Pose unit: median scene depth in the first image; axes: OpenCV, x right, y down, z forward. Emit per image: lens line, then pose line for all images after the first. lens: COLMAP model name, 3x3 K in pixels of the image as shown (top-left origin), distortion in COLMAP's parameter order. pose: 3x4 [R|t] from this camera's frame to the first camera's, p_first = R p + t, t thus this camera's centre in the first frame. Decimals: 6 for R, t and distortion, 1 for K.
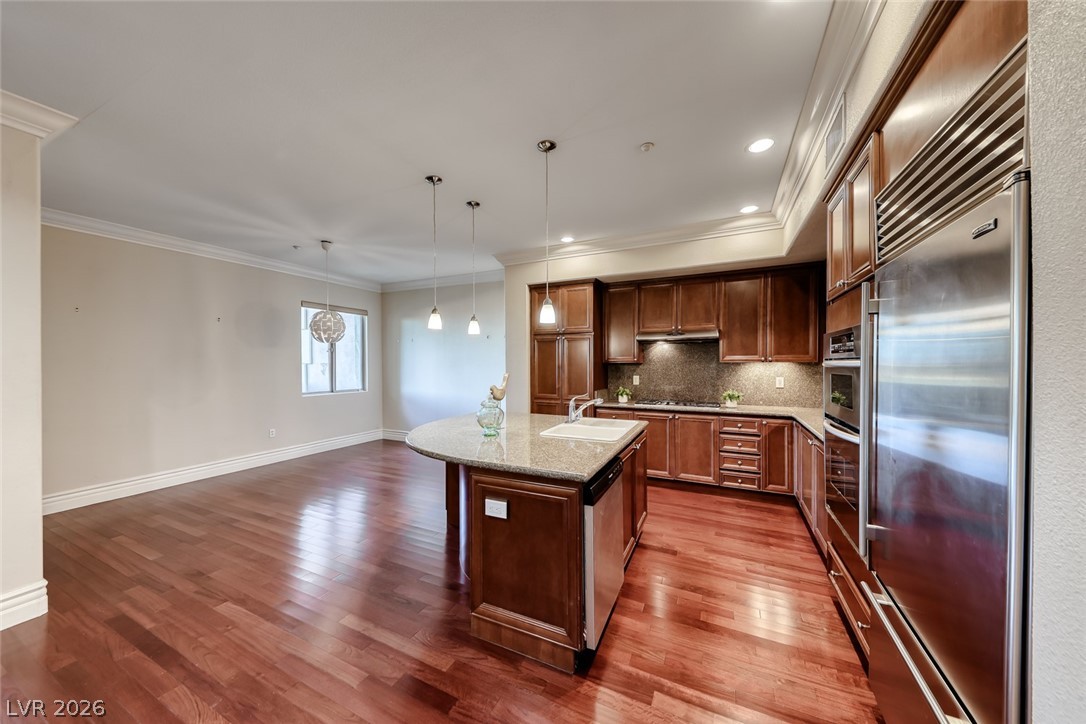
lens RADIAL K [[370.7, 0, 541.6], [0, 370.7, 368.9], [0, 0, 1]] dist [0.000629, -0.000019]
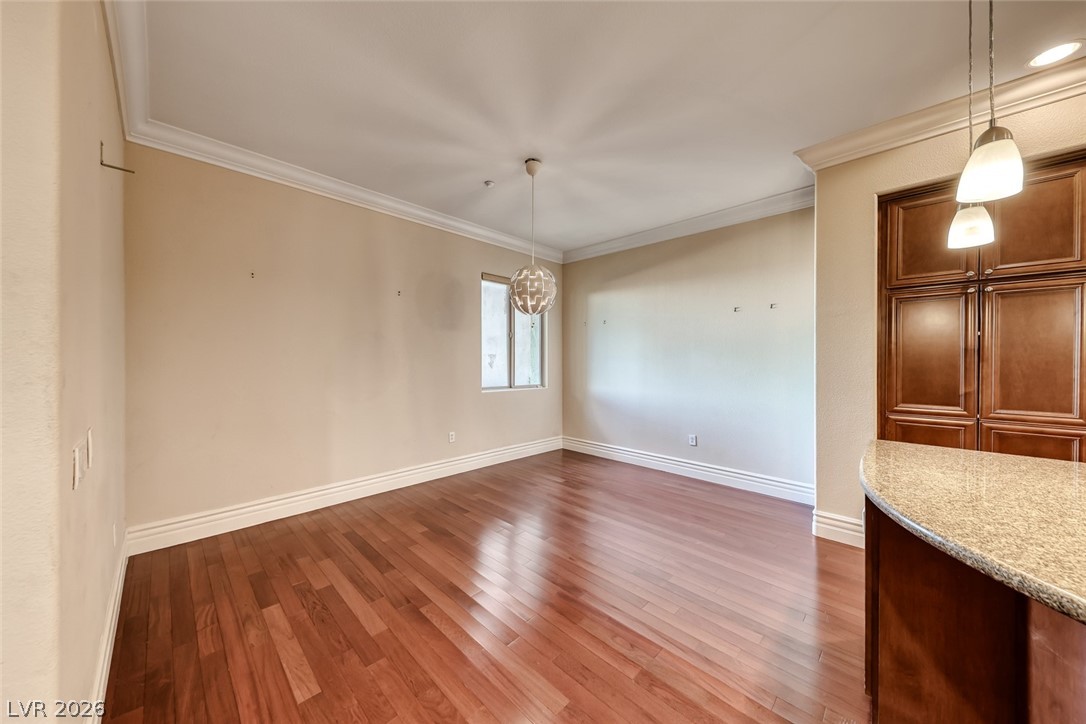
lens RADIAL K [[370.7, 0, 541.6], [0, 370.7, 368.9], [0, 0, 1]] dist [0.000629, -0.000019]
pose [[0.945515, 0.013002, -0.325318, -0.281068], [-0.012354, 0.999915, 0.004057, 0.020453], [0.325344, 0.000183, 0.945596, 0.305670]]
